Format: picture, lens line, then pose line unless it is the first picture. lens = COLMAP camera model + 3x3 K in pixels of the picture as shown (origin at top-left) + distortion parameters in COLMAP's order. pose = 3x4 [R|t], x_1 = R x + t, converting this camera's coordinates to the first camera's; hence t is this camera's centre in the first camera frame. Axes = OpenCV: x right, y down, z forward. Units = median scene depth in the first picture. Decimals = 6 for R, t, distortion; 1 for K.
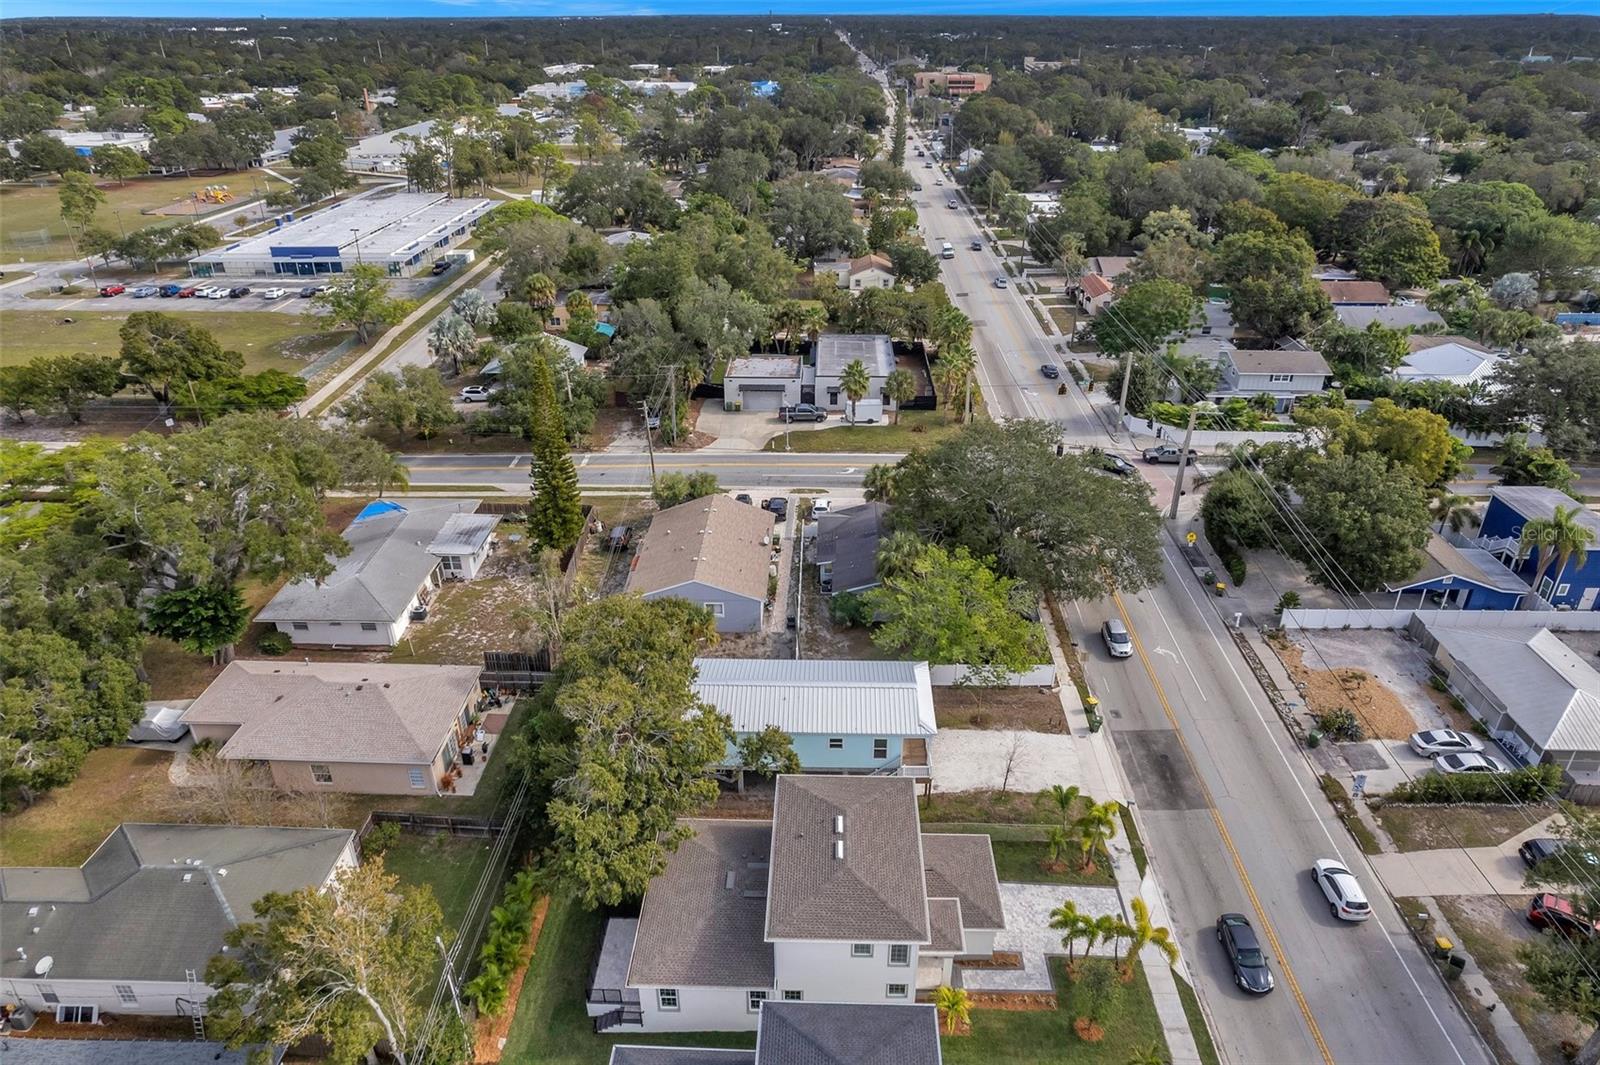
lens RADIAL K [[1022.5, 0, 802.8], [0, 1022.5, 536.4], [0, 0, 1]] dist [-0.071352, 0.065428]
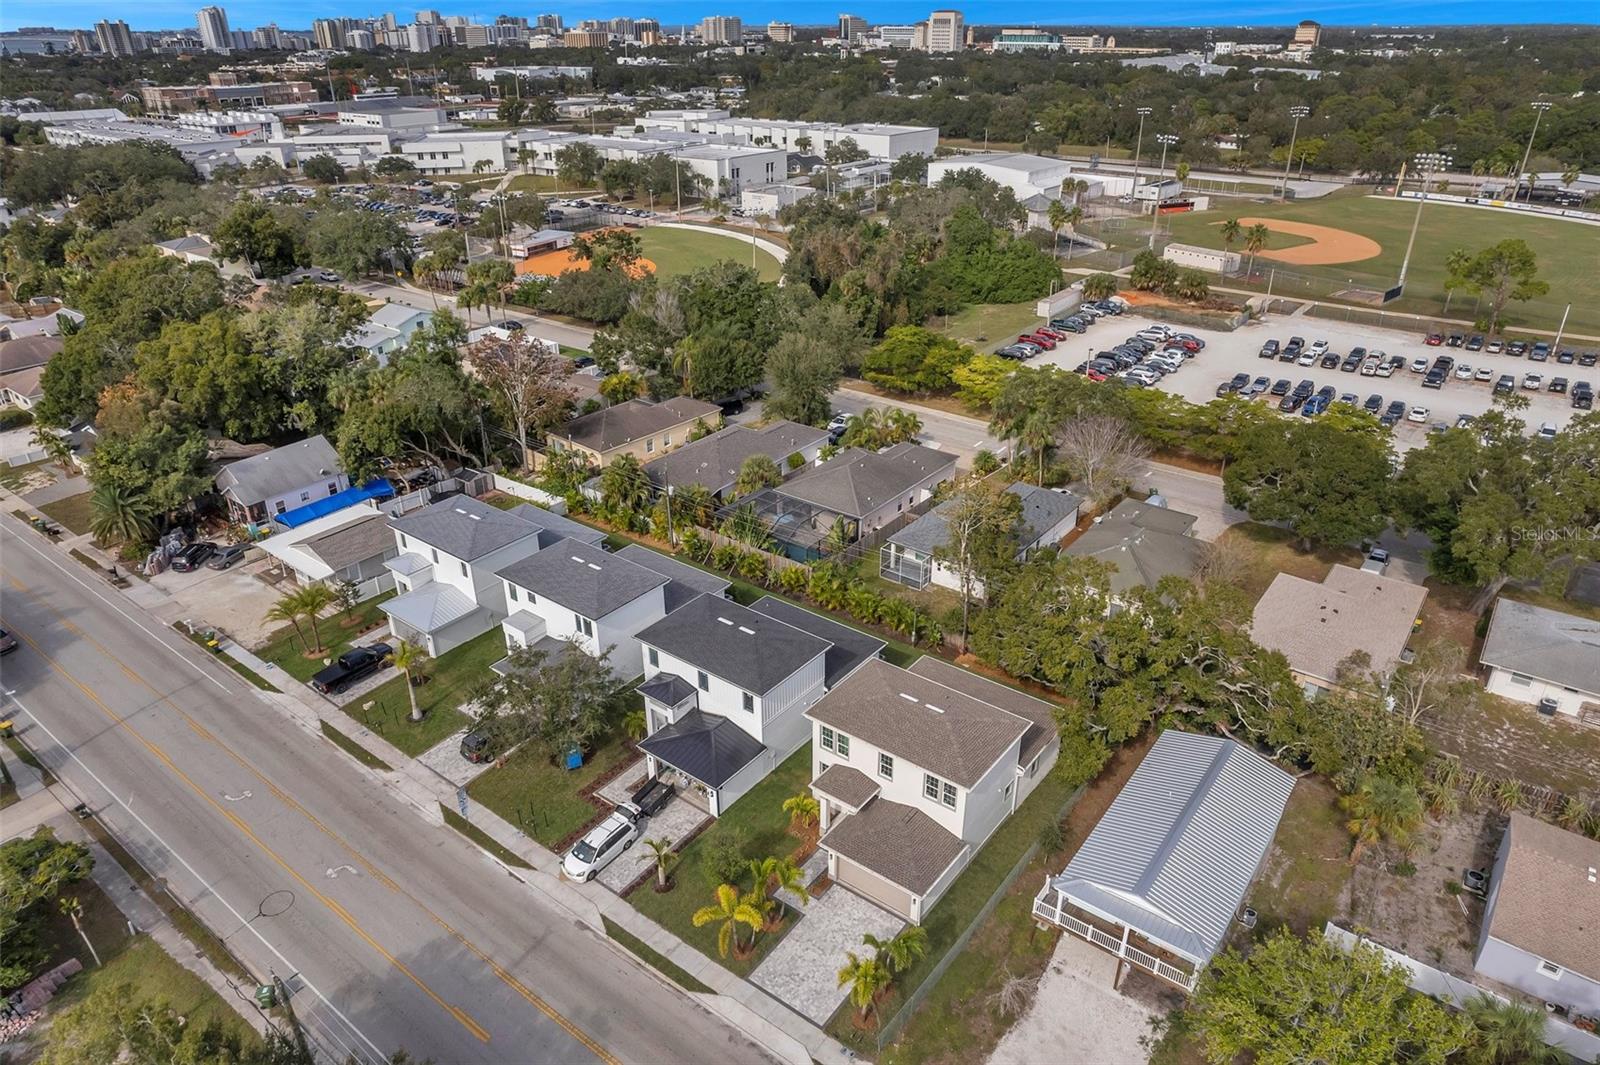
lens RADIAL K [[1022.5, 0, 802.7], [0, 1022.5, 540.8], [0, 0, 1]] dist [-0.071352, 0.065428]
pose [[-0.585381, 0.375910, -0.718346, 0.616872], [-0.370705, 0.663878, 0.649495, -0.375189], [0.721045, 0.646497, -0.249270, 0.741331]]
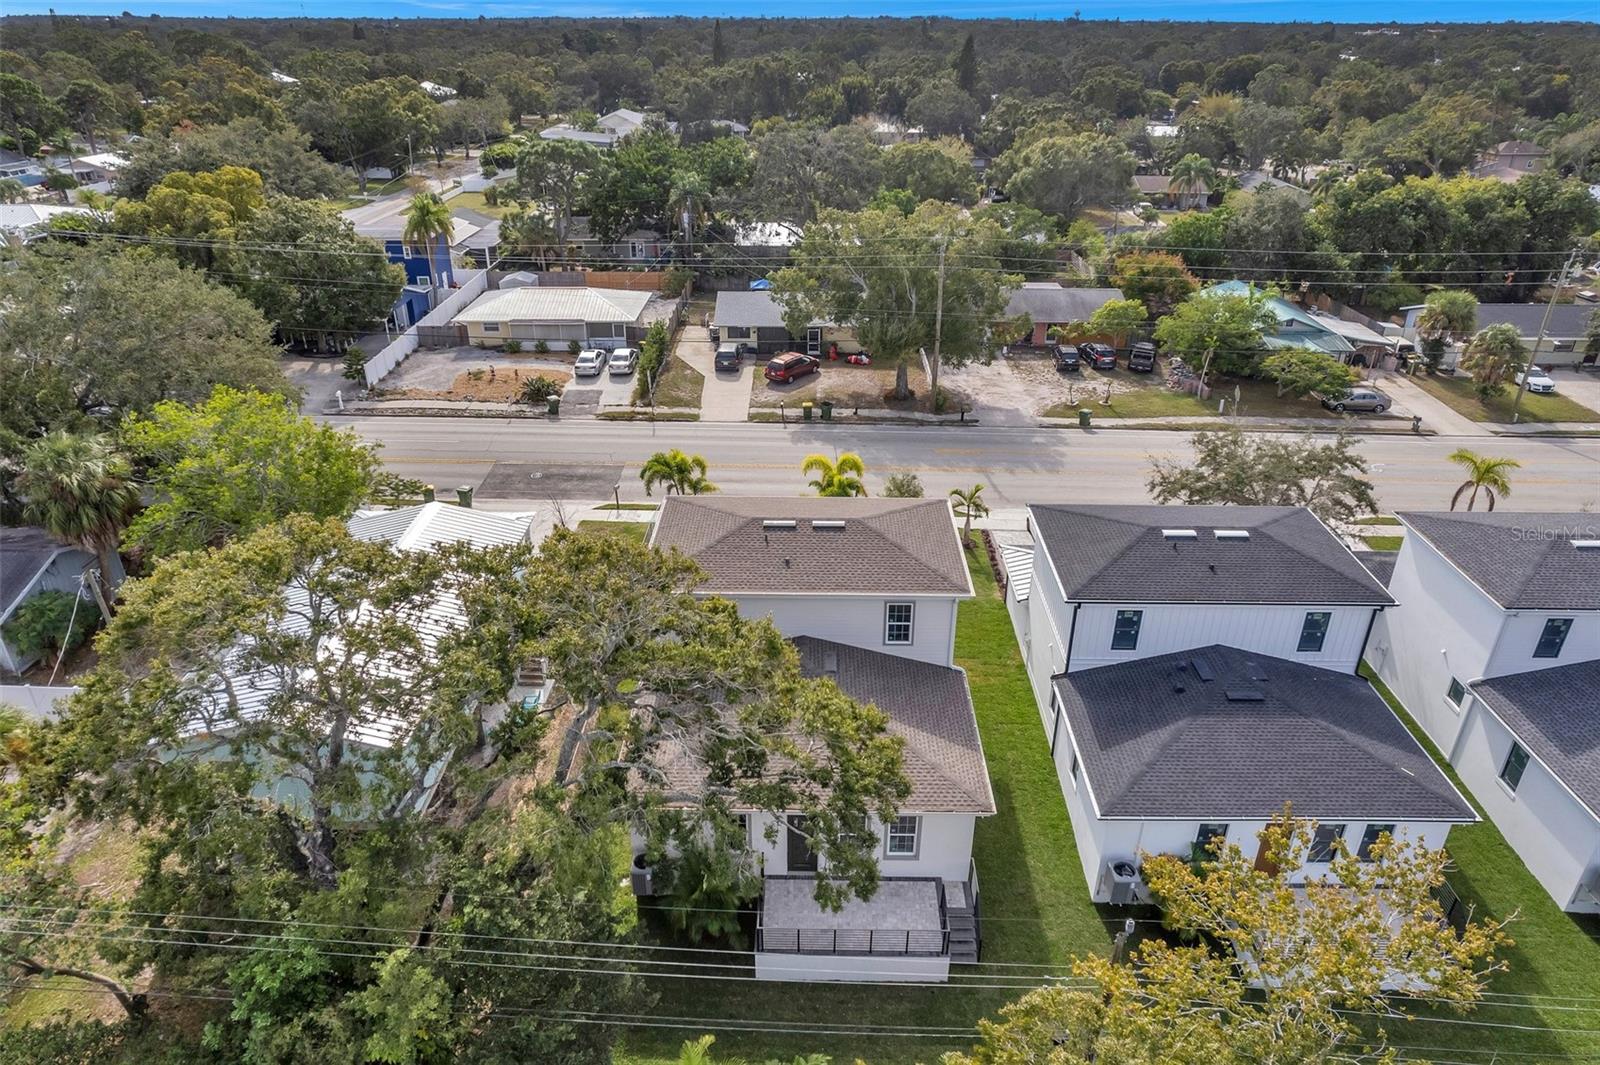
lens RADIAL K [[1022.5, 0, 800.5], [0, 1022.5, 540.0], [0, 0, 1]] dist [-0.071352, 0.065428]
pose [[-0.011089, -0.459778, 0.887965, -0.422633], [0.461071, 0.785632, 0.412549, 0.003602], [-0.887294, 0.413989, 0.203278, 0.594490]]
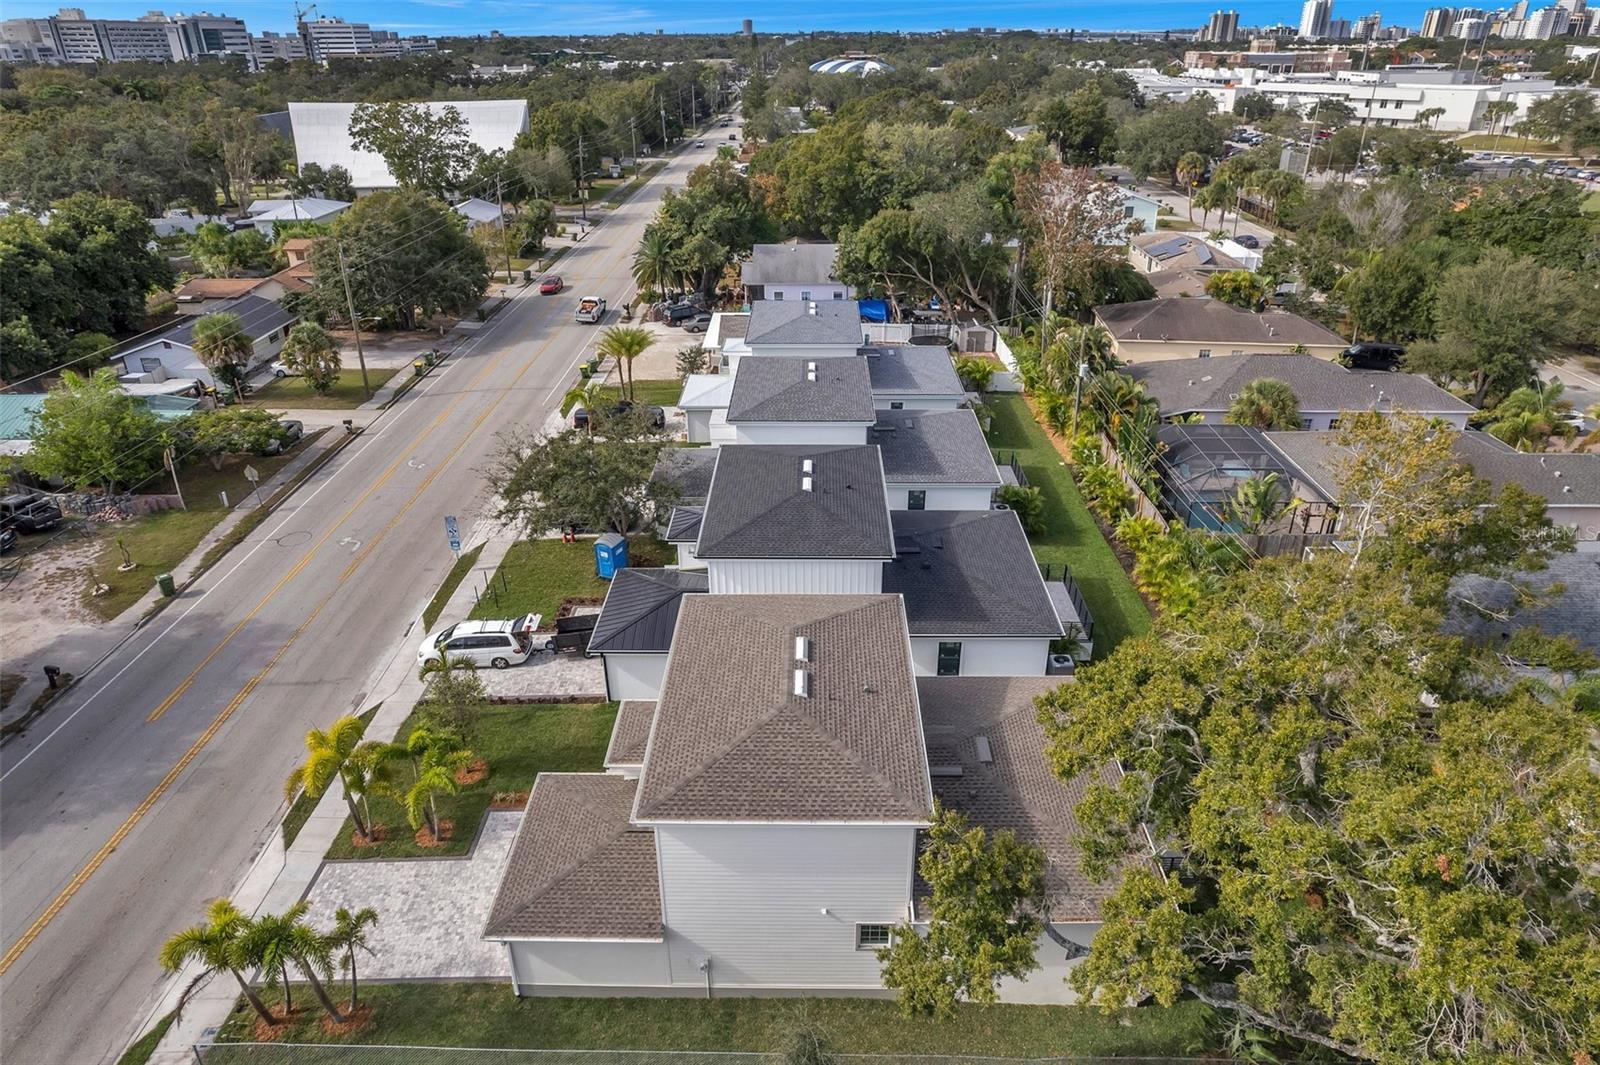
lens RADIAL K [[1022.5, 0, 800.8], [0, 1022.5, 536.2], [0, 0, 1]] dist [-0.071352, 0.065428]
pose [[-0.999861, 0.013386, -0.009940, 0.028435], [-0.000255, 0.583791, 0.811904, -0.154654], [0.016671, 0.811793, -0.583707, 0.885936]]
